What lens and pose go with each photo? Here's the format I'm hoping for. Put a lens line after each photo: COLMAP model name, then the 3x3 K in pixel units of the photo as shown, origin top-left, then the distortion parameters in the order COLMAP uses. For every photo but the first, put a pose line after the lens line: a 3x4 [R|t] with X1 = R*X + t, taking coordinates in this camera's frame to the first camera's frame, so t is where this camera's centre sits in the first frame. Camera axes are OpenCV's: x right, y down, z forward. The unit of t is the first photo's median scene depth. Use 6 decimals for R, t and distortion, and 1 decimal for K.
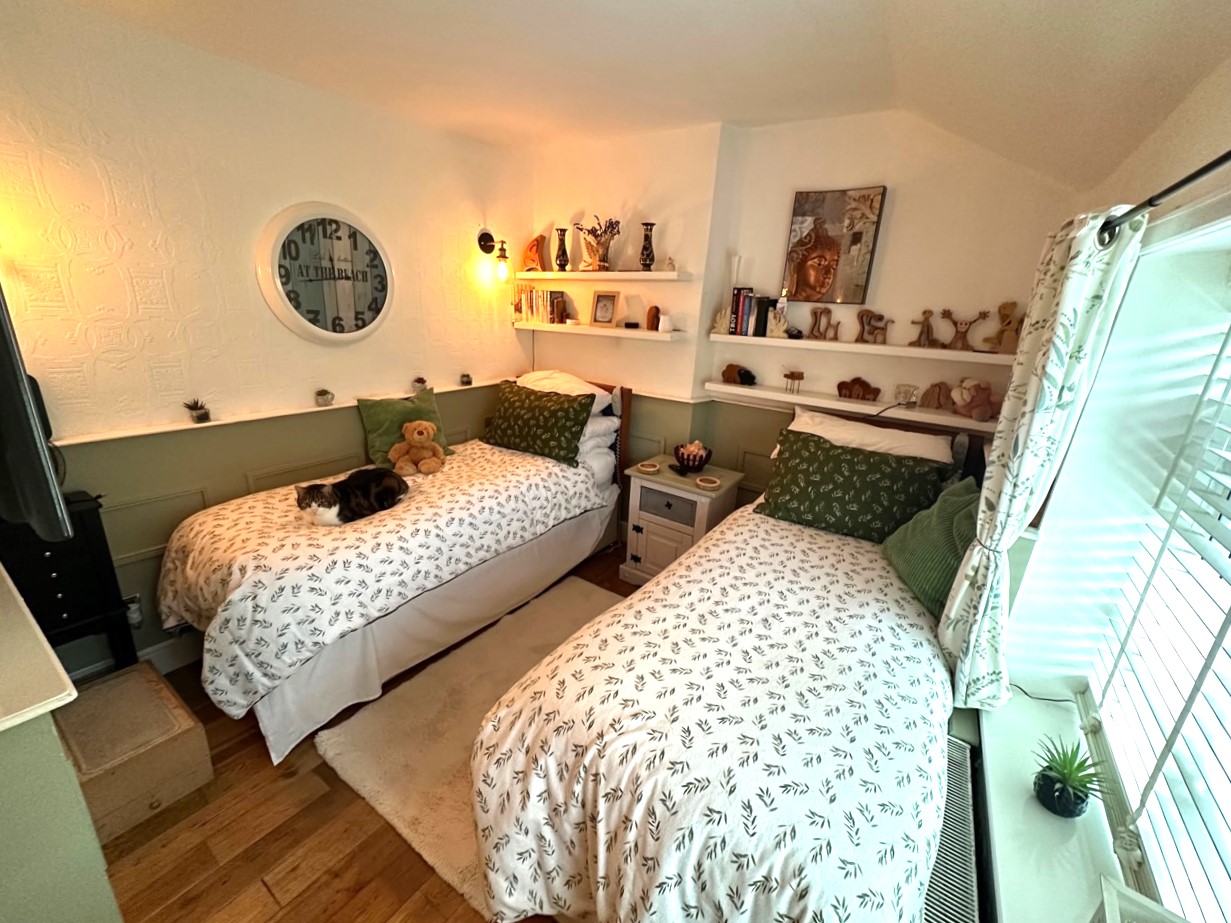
lens RADIAL K [[497.1, 0, 611.5], [0, 497.1, 456.6], [0, 0, 1]] dist [-0.002173, 0.000316]
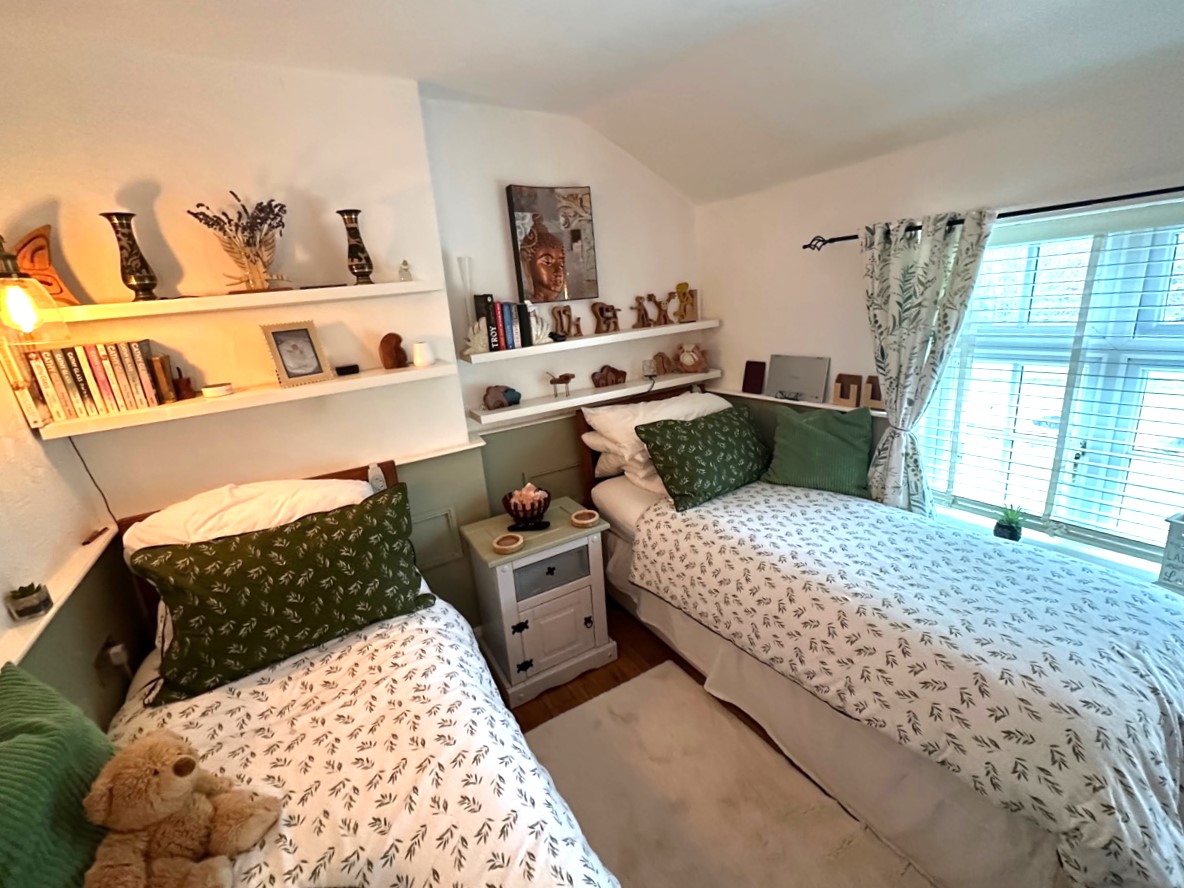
lens RADIAL K [[507.1, 0, 592.0], [0, 507.1, 444.0], [0, 0, 1]] dist [-0.001951, 0.000062]
pose [[0.417474, -0.332098, 0.845829, -0.484680], [0.375248, 0.910755, 0.172379, -0.204684], [-0.827589, 0.245432, 0.504835, 0.520636]]
